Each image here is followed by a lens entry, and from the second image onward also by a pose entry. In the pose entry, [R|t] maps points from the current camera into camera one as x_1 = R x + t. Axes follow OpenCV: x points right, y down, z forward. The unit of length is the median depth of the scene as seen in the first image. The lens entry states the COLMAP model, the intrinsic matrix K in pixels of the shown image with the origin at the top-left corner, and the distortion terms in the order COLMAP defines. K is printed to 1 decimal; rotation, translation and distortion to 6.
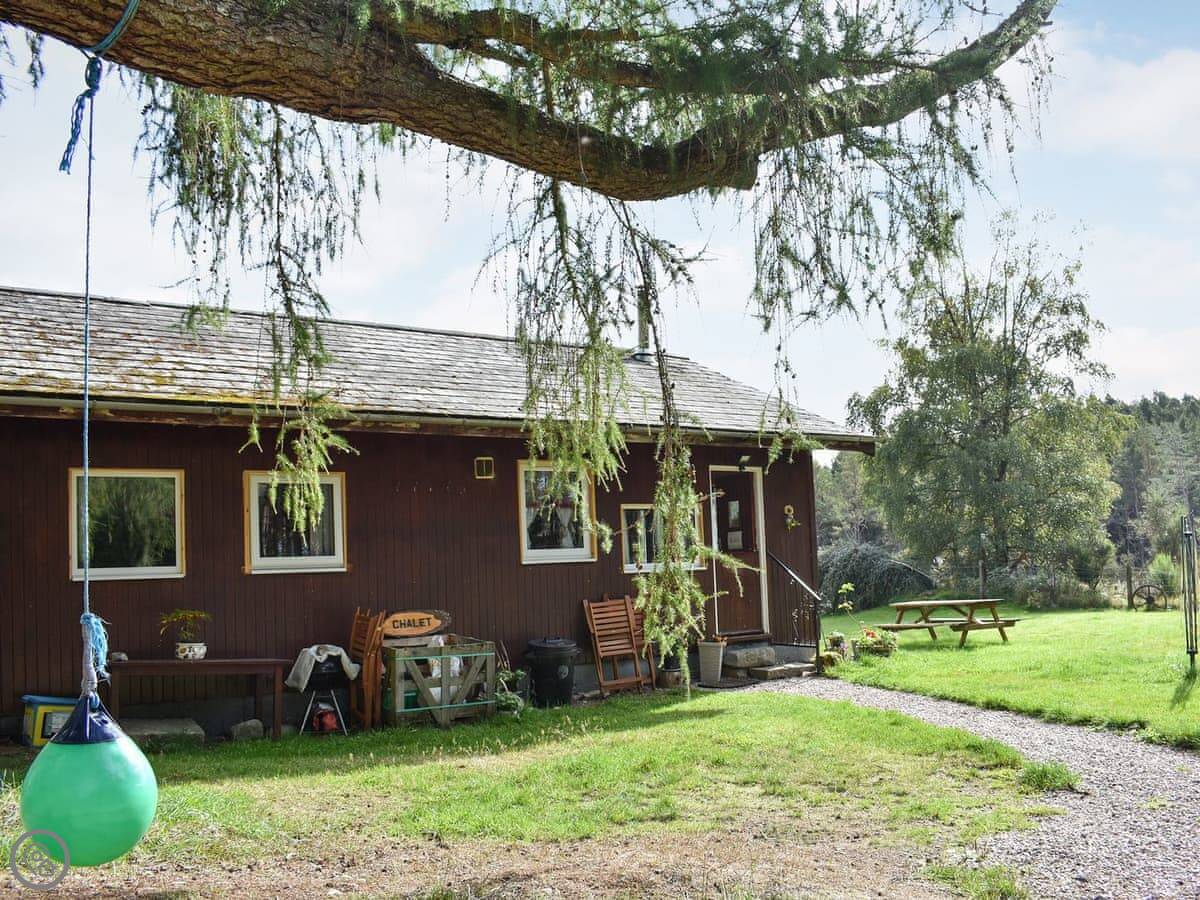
lens RADIAL K [[1111.0, 0, 642.0], [0, 1111.0, 453.5], [0, 0, 1]] dist [-0.092108, 0.010255]
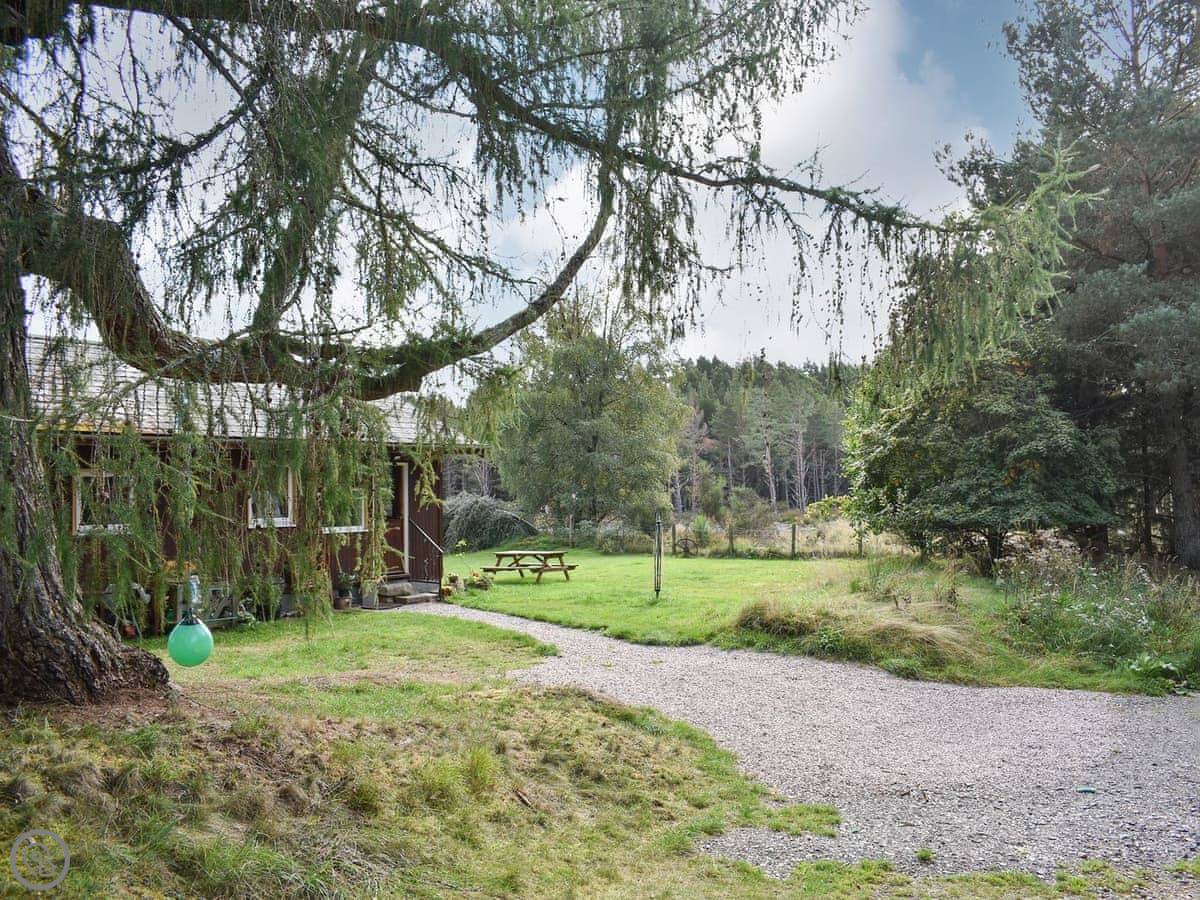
lens RADIAL K [[1111.0, 0, 642.0], [0, 1111.0, 453.5], [0, 0, 1]] dist [-0.092108, 0.010255]
pose [[0.945678, 0.037544, 0.322930, -0.072654], [-0.058185, 0.996817, 0.054500, -0.095744], [-0.319856, -0.070329, 0.944852, -0.485196]]
